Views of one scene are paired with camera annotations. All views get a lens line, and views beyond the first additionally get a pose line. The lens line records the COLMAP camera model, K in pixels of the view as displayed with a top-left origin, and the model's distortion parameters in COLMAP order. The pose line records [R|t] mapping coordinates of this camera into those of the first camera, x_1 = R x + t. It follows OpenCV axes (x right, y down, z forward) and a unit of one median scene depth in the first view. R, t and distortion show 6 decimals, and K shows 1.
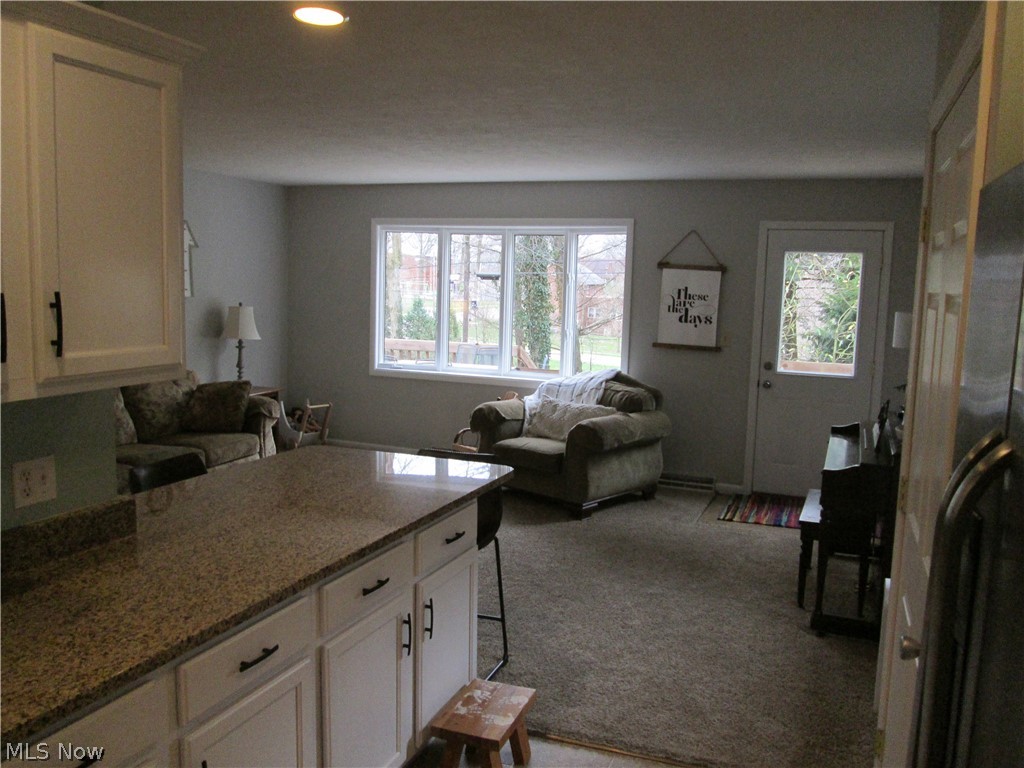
lens RADIAL K [[859.6, 0, 512.0], [0, 859.6, 384.0], [0, 0, 1]] dist [-0.034503, 0.010121]
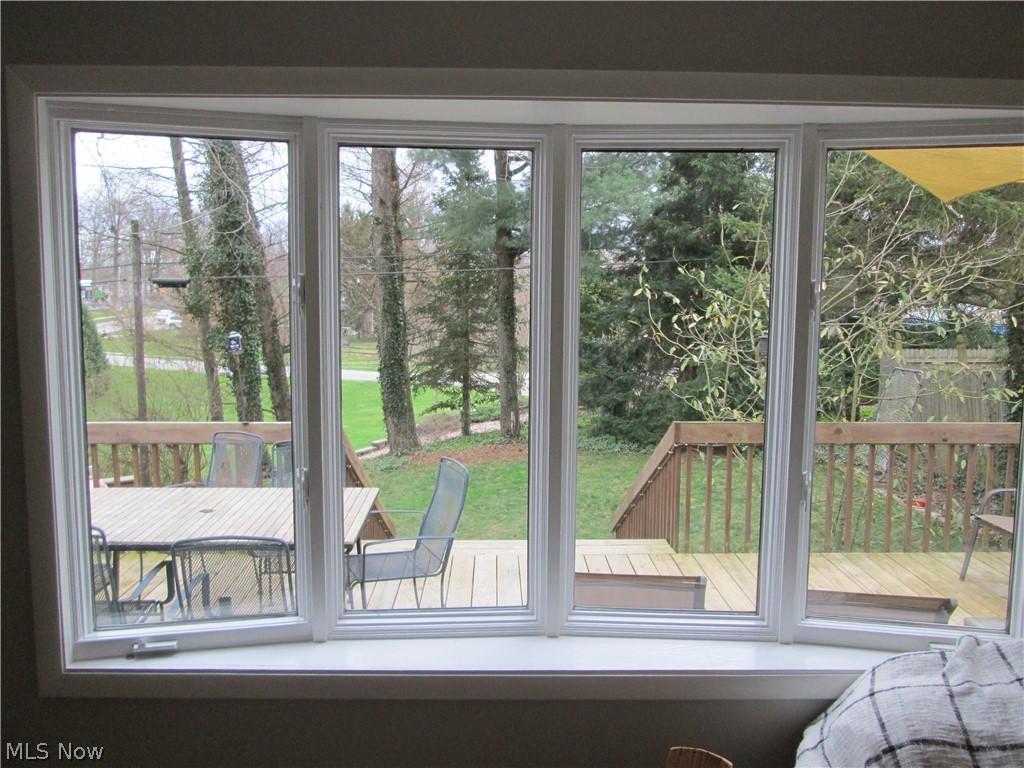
lens RADIAL K [[859.6, 0, 512.0], [0, 859.6, 384.0], [0, 0, 1]] dist [-0.034503, 0.010121]
pose [[0.922438, -0.066902, 0.380305, -0.082818], [0.066737, 0.997677, 0.013637, -0.064012], [-0.380334, 0.012801, 0.924761, 0.467627]]
